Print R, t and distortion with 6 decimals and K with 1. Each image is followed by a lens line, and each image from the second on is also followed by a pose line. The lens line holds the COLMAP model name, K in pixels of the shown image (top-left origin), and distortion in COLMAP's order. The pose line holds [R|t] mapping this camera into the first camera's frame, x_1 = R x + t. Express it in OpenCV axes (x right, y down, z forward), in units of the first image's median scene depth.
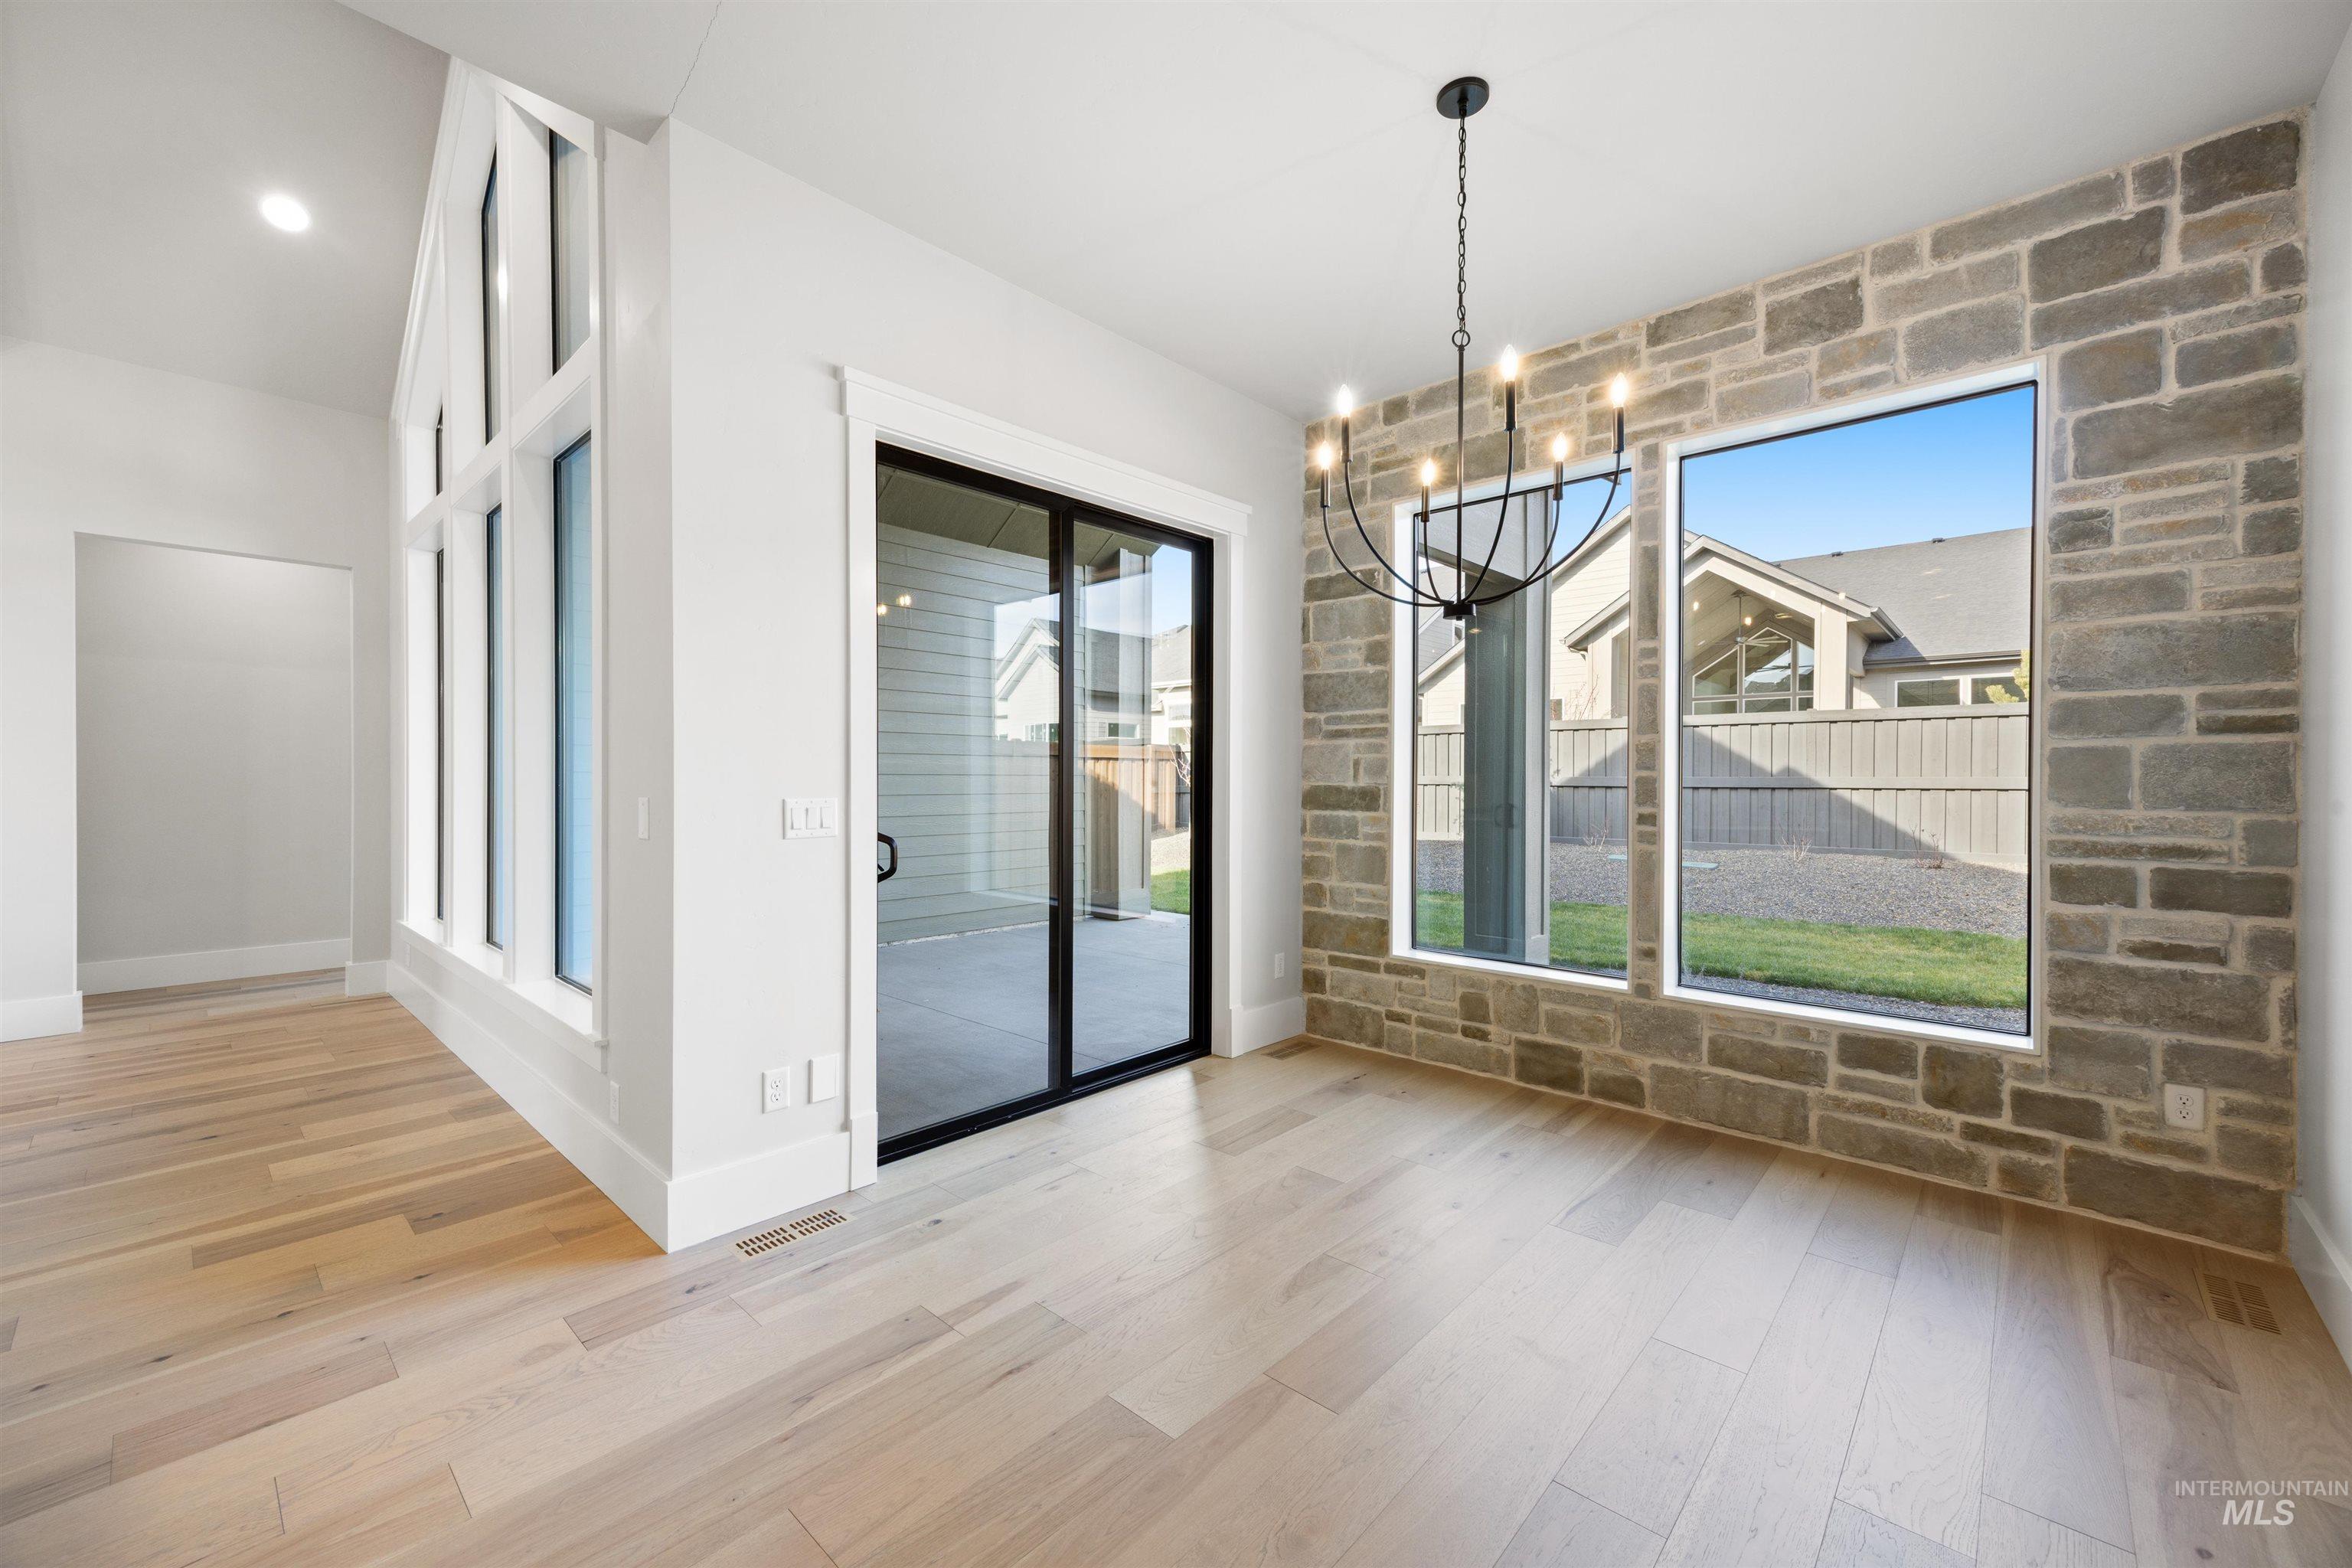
lens RADIAL K [[914.0, 0, 1177.2], [0, 914.0, 786.1], [0, 0, 1]] dist [0.000511, -0.001157]
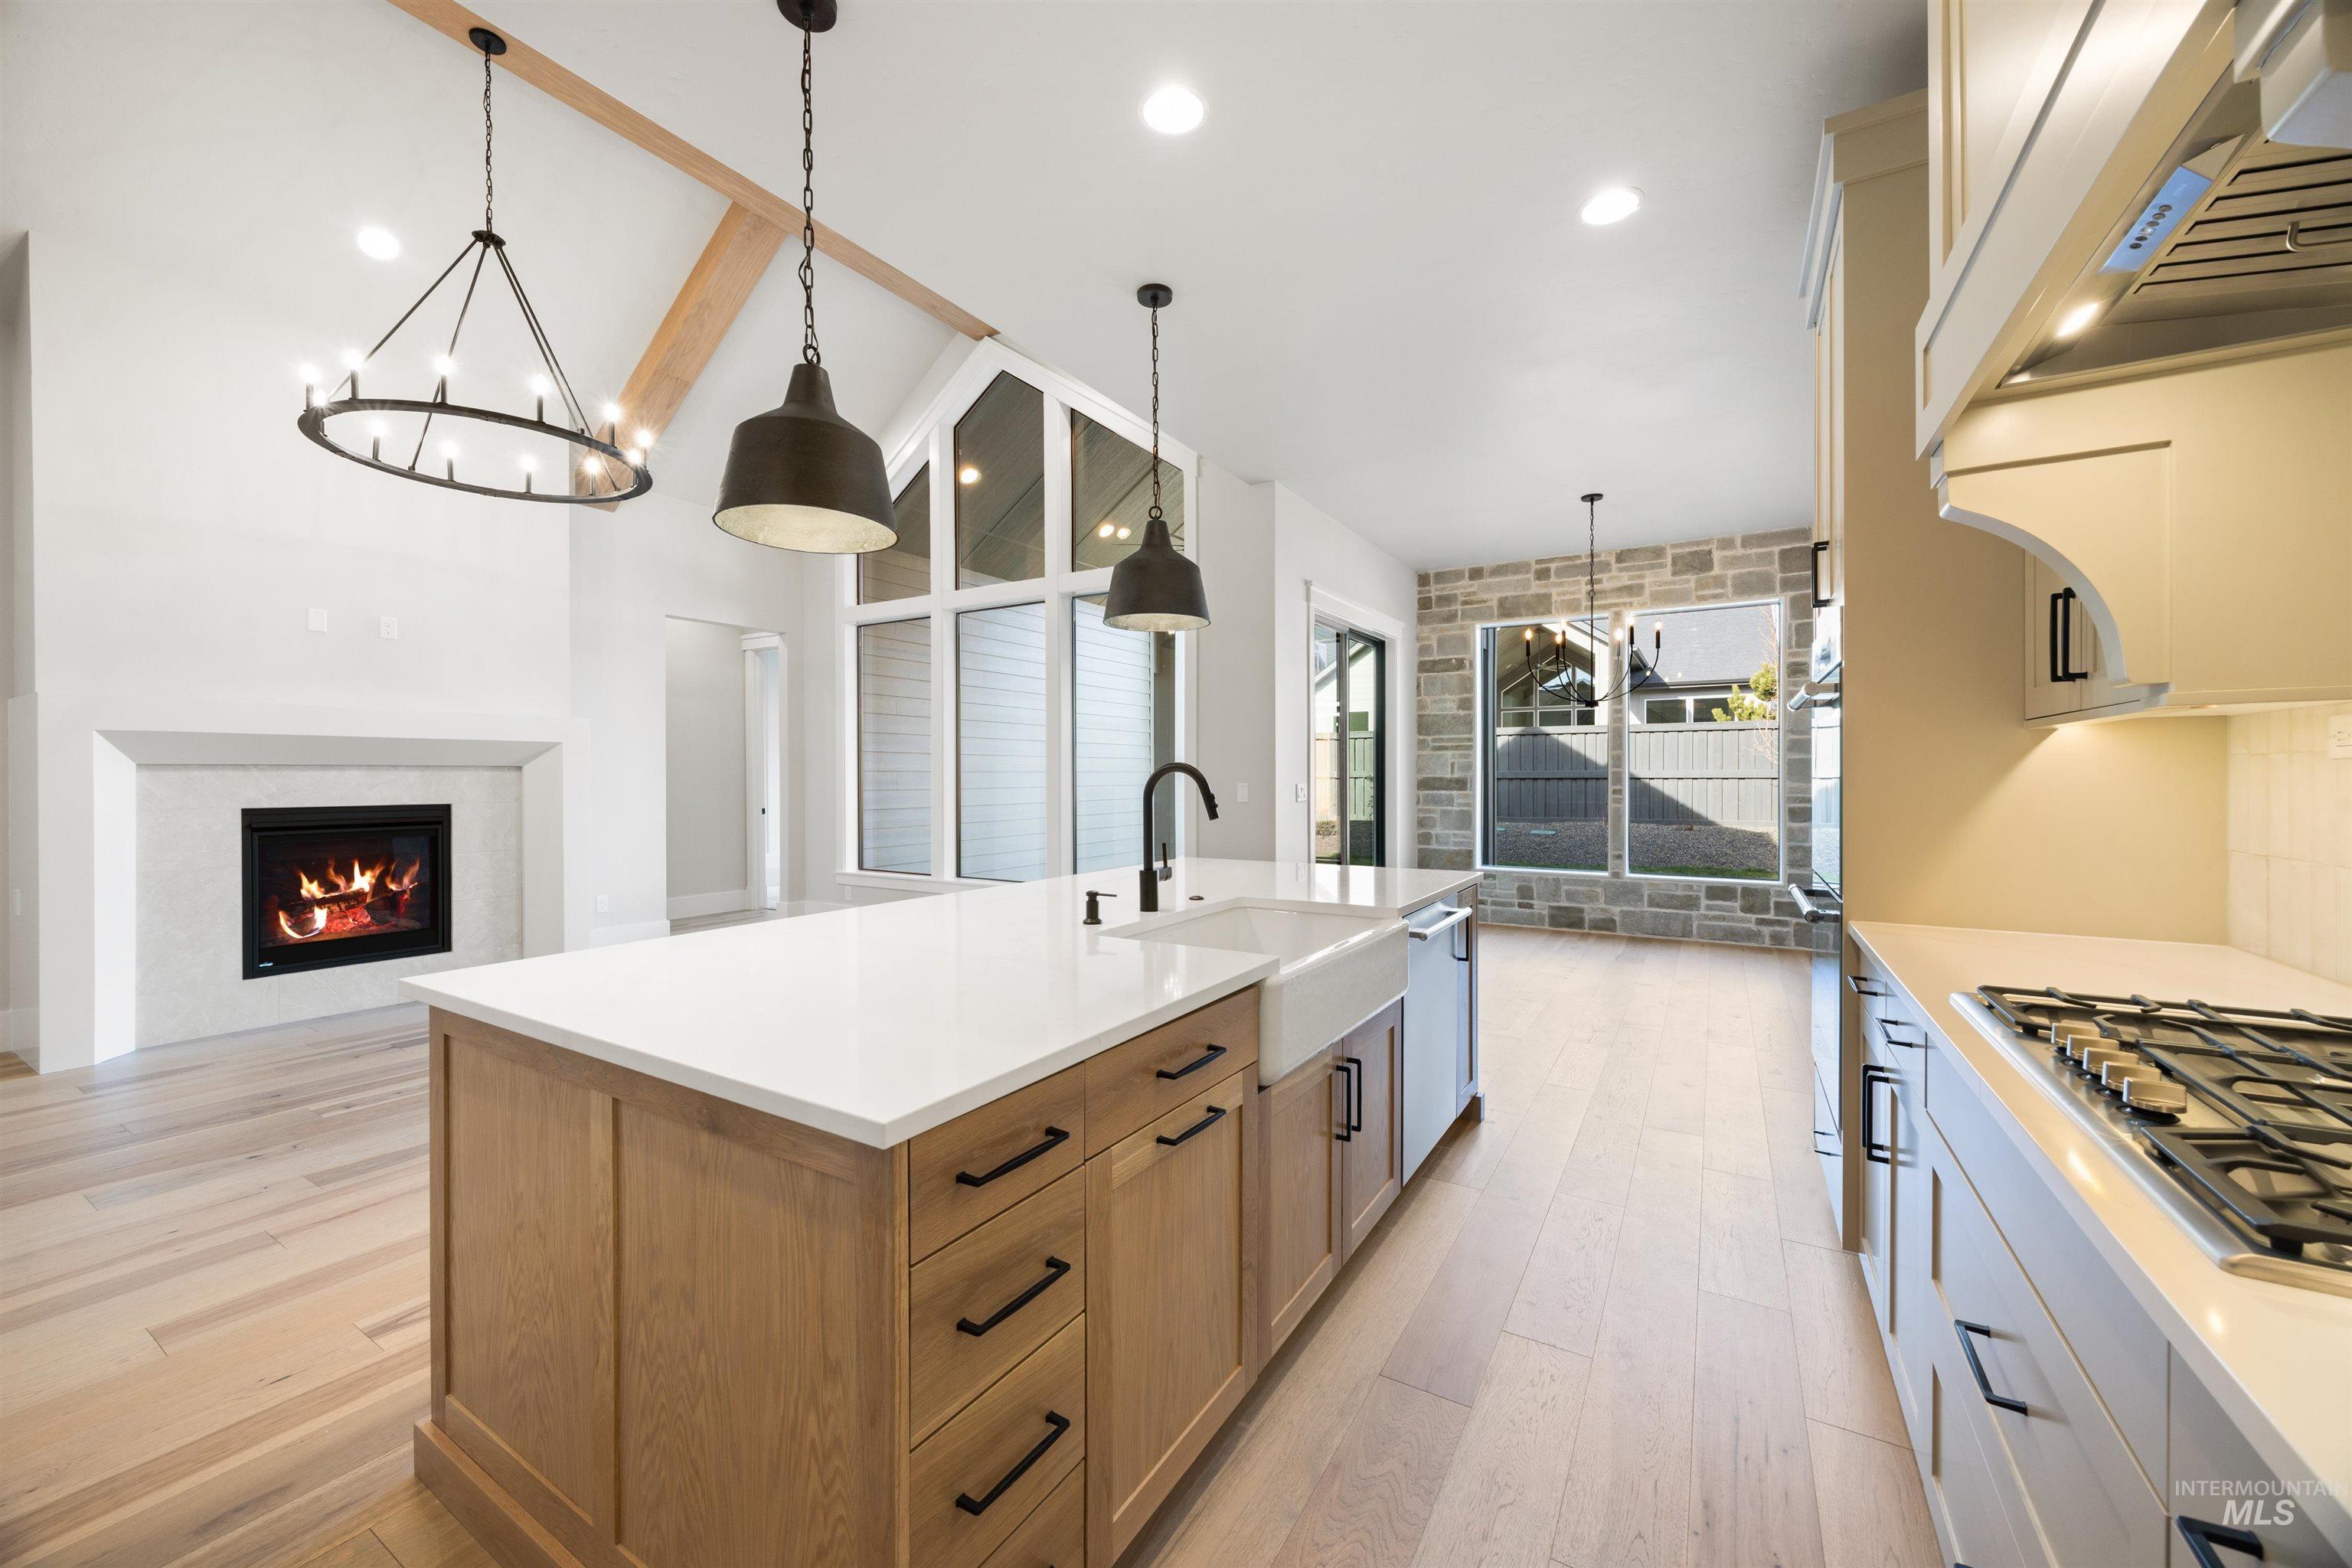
lens RADIAL K [[897.8, 0, 1173.0], [0, 897.8, 780.6], [0, 0, 1]] dist [-0.004256, 0.001800]
pose [[0.979225, -0.005463, 0.202702, -0.956318], [0.005974, 0.999980, -0.001907, 0.010138], [-0.202688, 0.003078, 0.979239, -0.850250]]
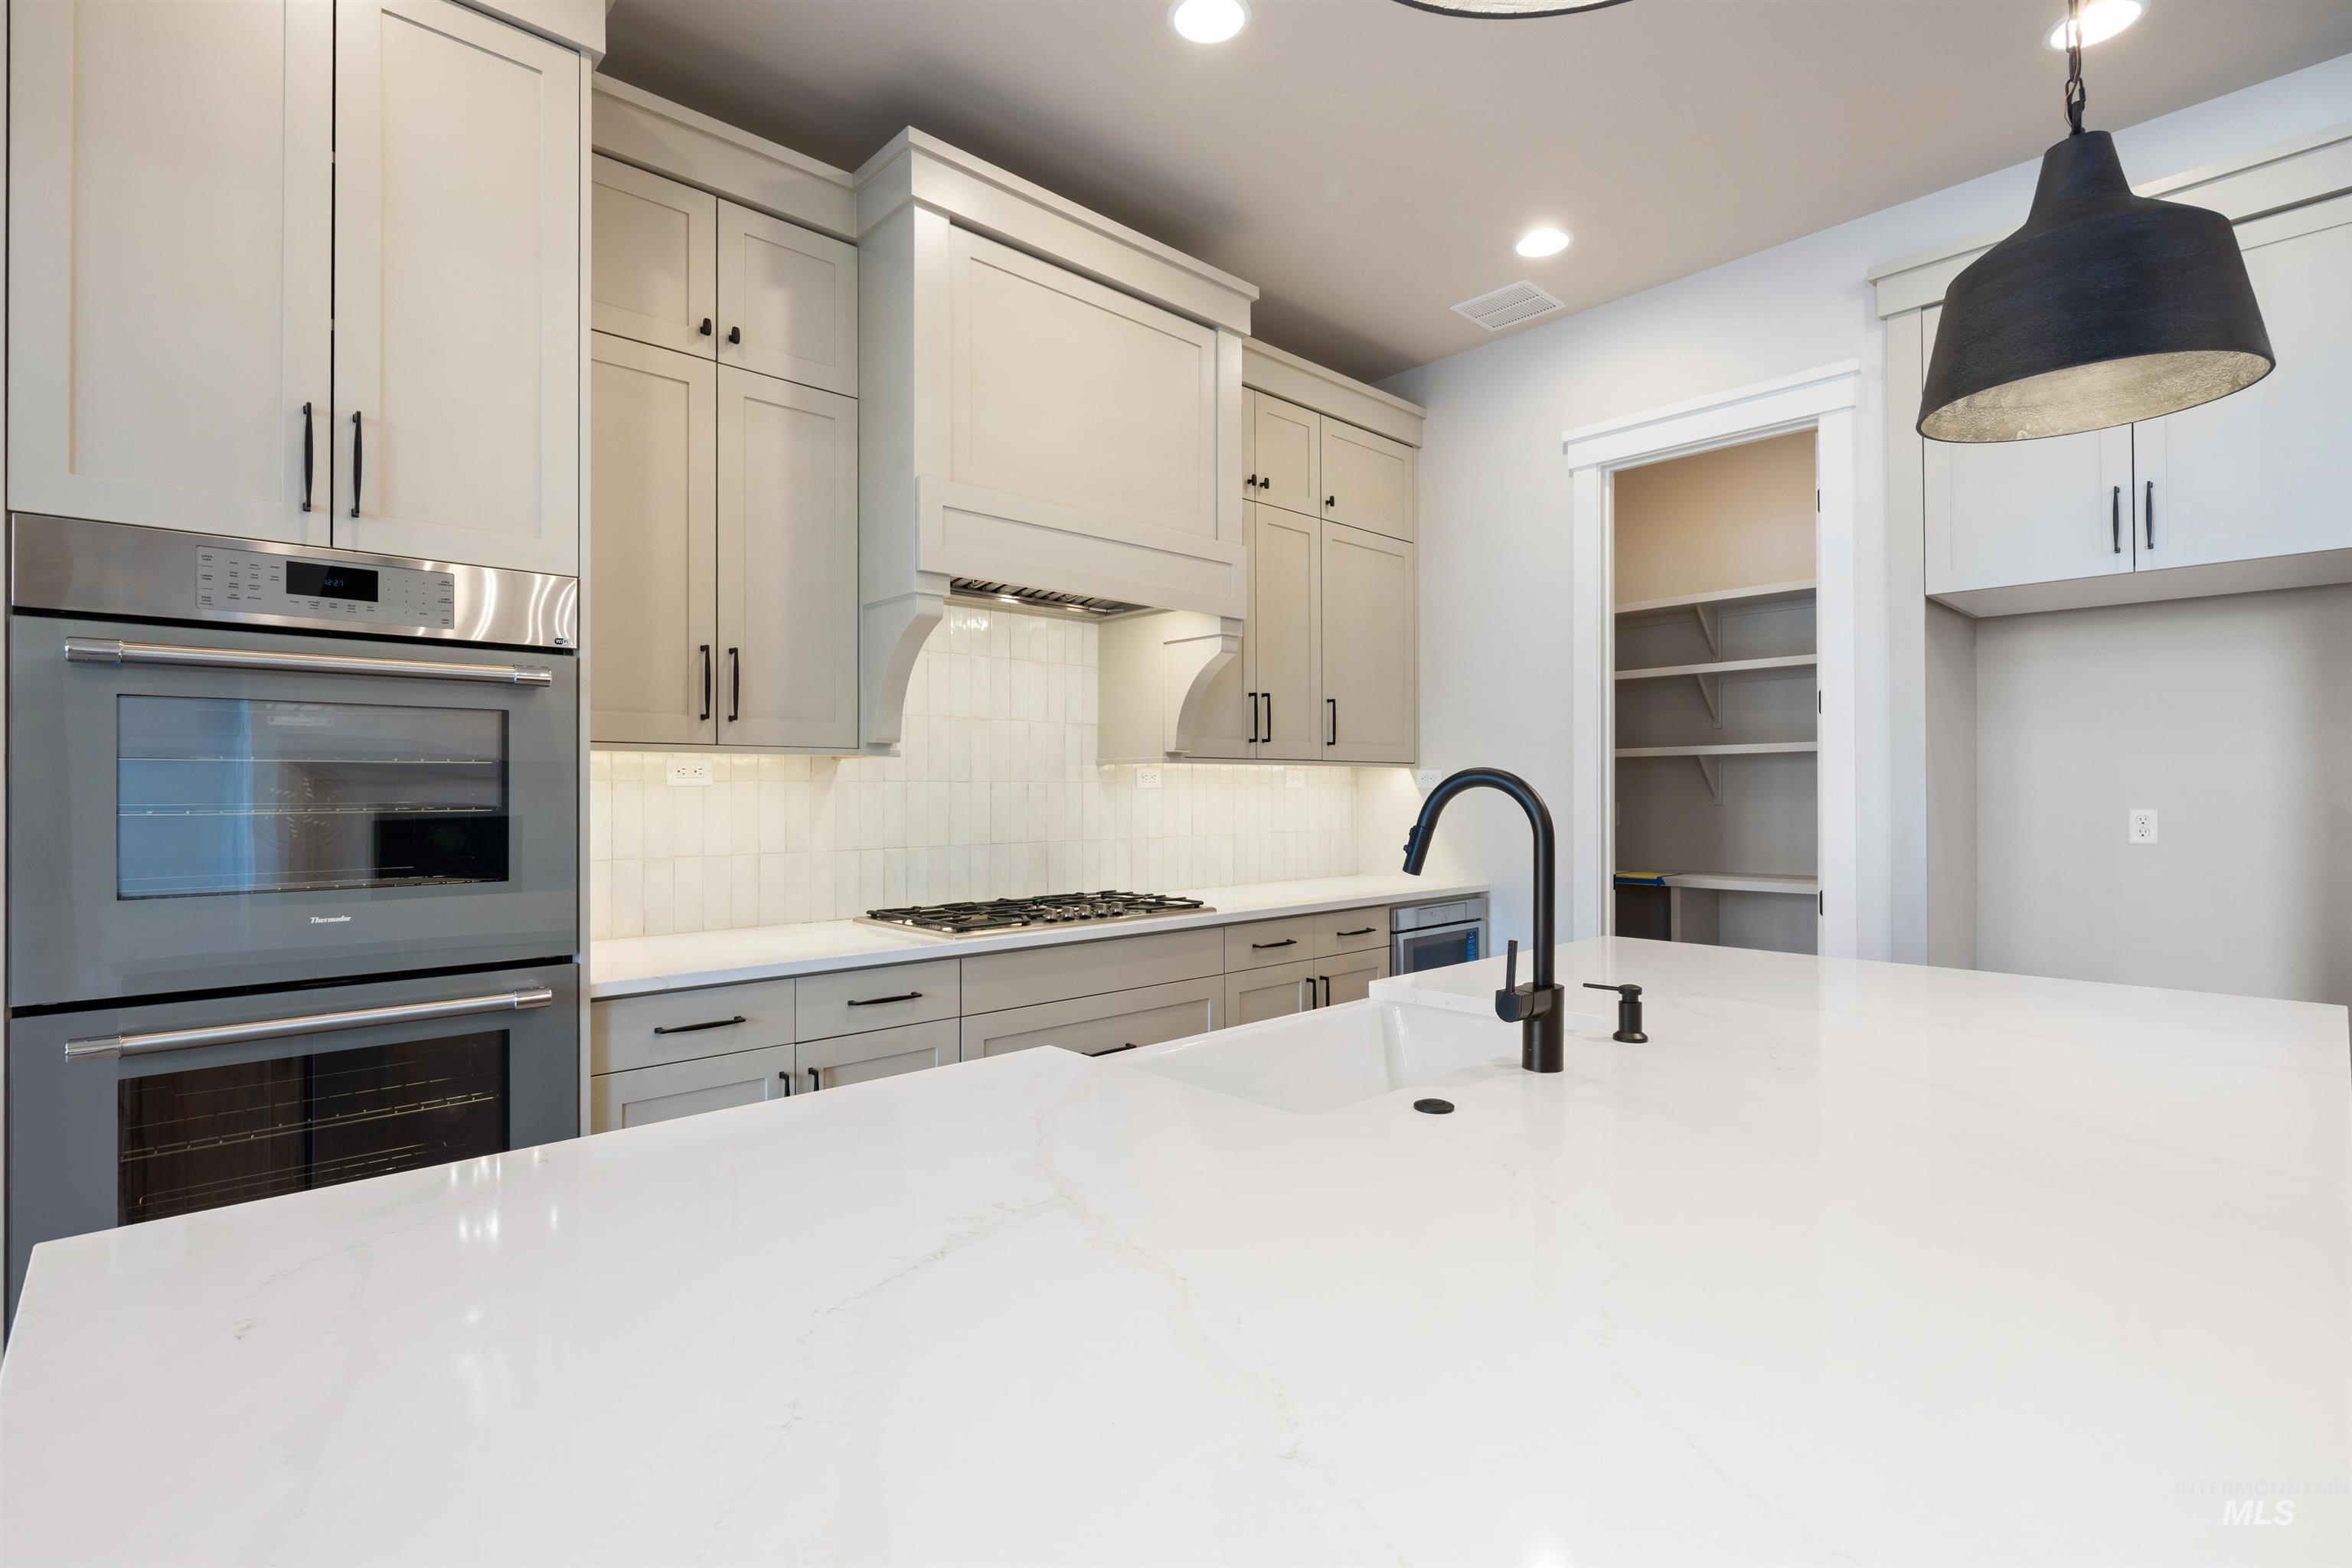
lens RADIAL K [[1095.8, 0, 1144.8], [0, 1095.8, 785.3], [0, 0, 1]] dist [-0.010005, -0.000609]
pose [[-0.996773, 0.002657, 0.080228, -0.699110], [0.002782, 0.999995, 0.001452, 0.000152], [-0.080224, 0.001670, -0.996775, 0.342894]]
